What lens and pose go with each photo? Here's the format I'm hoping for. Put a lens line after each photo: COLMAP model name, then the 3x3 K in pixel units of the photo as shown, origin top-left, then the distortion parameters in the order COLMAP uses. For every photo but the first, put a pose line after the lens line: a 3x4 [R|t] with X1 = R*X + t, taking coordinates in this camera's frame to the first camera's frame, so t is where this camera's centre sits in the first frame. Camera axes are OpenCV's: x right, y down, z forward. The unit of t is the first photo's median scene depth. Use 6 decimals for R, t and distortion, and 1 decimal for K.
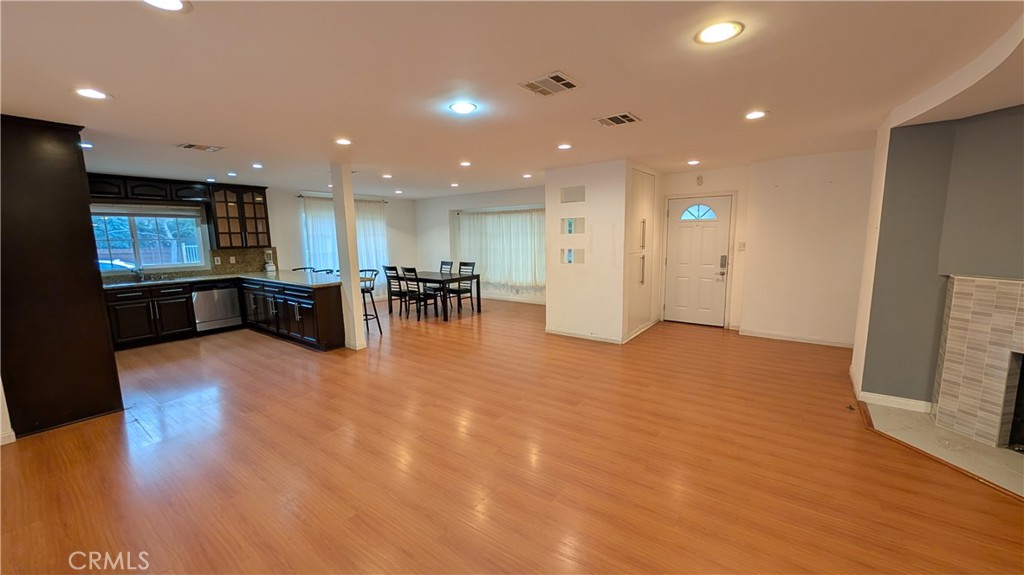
lens RADIAL K [[388.0, 0, 516.7], [0, 388.0, 290.9], [0, 0, 1]] dist [-0.000432, 0.000907]
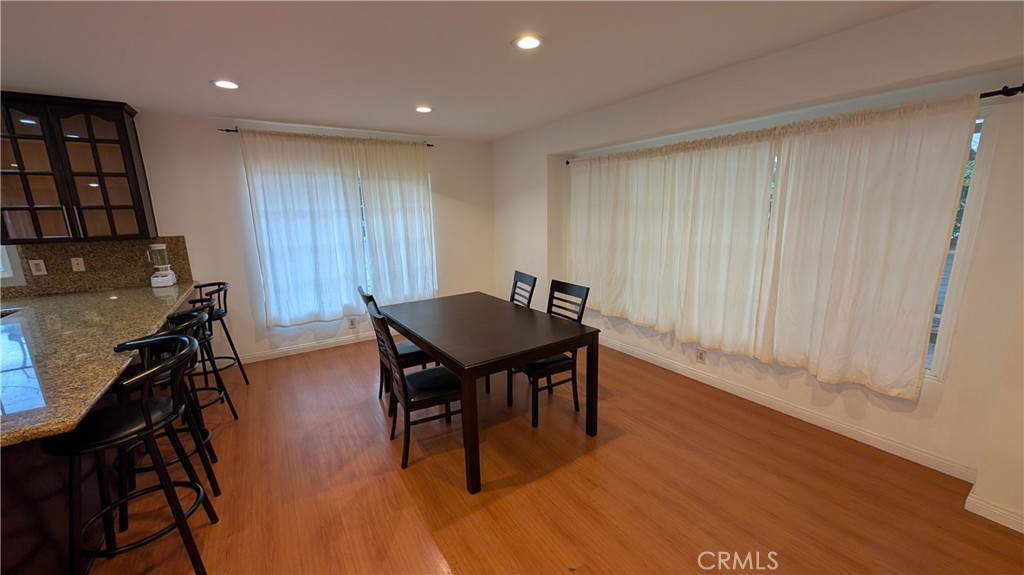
lens RADIAL K [[388.0, 0, 512.3], [0, 388.0, 288.5], [0, 0, 1]] dist [-0.000432, 0.000907]
pose [[0.934625, 0.068929, -0.348891, -0.052986], [-0.045828, 0.996201, 0.074048, -0.103216], [0.352670, -0.053219, 0.934233, 0.687785]]
